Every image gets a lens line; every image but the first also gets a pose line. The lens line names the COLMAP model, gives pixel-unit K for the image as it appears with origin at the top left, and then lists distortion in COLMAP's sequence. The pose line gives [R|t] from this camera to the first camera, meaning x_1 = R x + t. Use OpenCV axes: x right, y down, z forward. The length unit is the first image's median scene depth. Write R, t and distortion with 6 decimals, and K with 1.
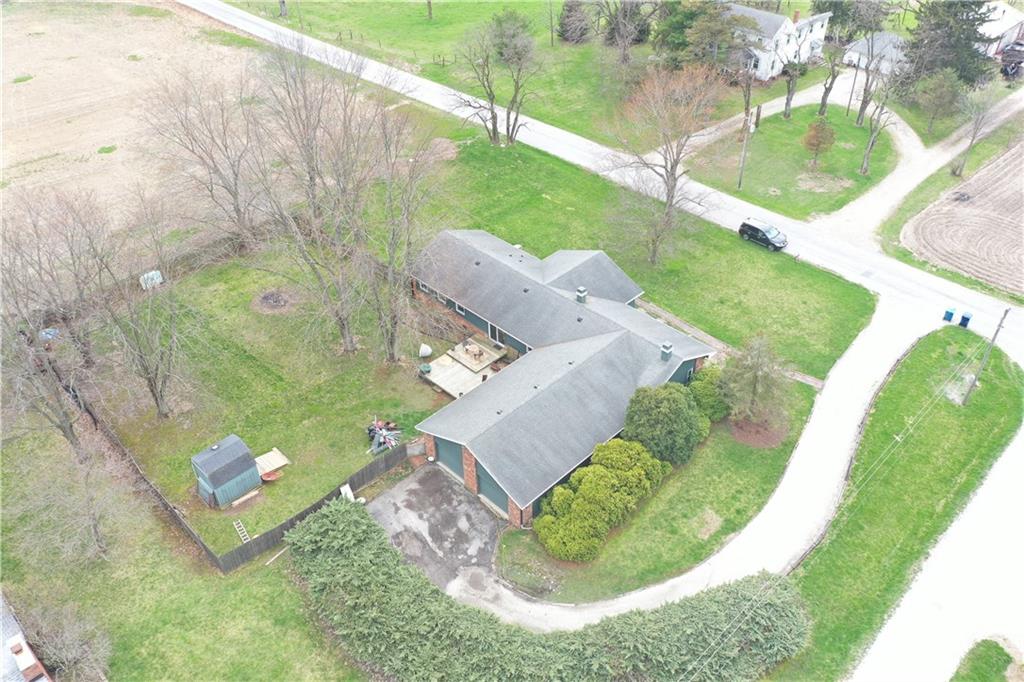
lens RADIAL K [[803.7, 0, 513.8], [0, 803.7, 342.4], [0, 0, 1]] dist [0.006892, -0.002932]
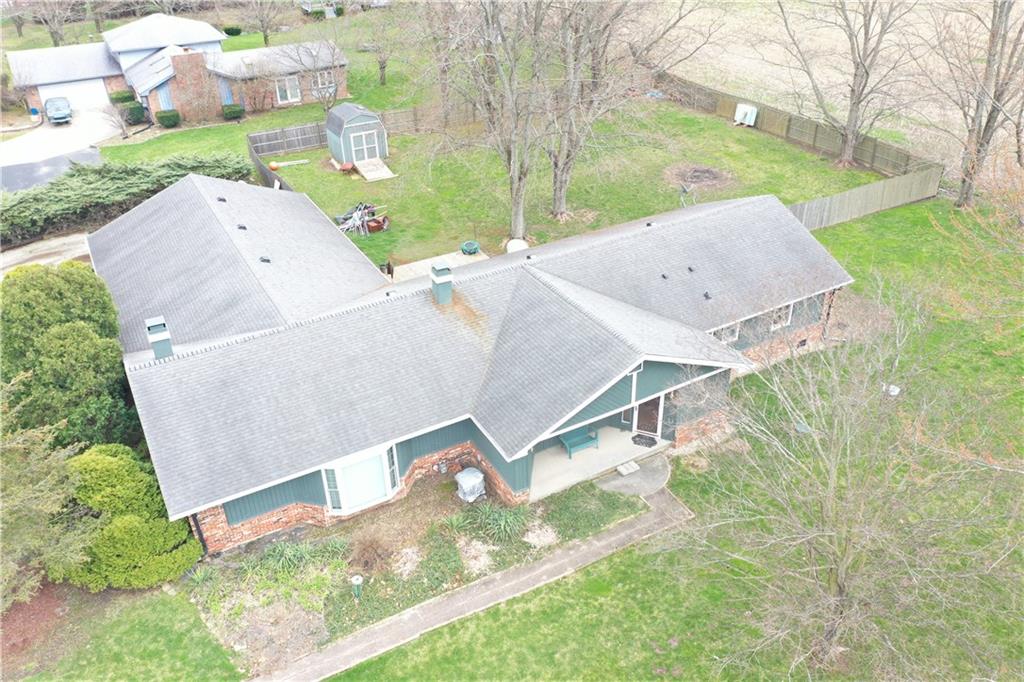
lens RADIAL K [[803.7, 0, 512.8], [0, 803.7, 340.8], [0, 0, 1]] dist [0.006892, -0.002932]
pose [[-0.268492, 0.516983, -0.812798, 0.510178], [-0.580518, 0.586505, 0.564811, -0.353732], [0.768707, 0.623491, 0.142646, 1.137940]]
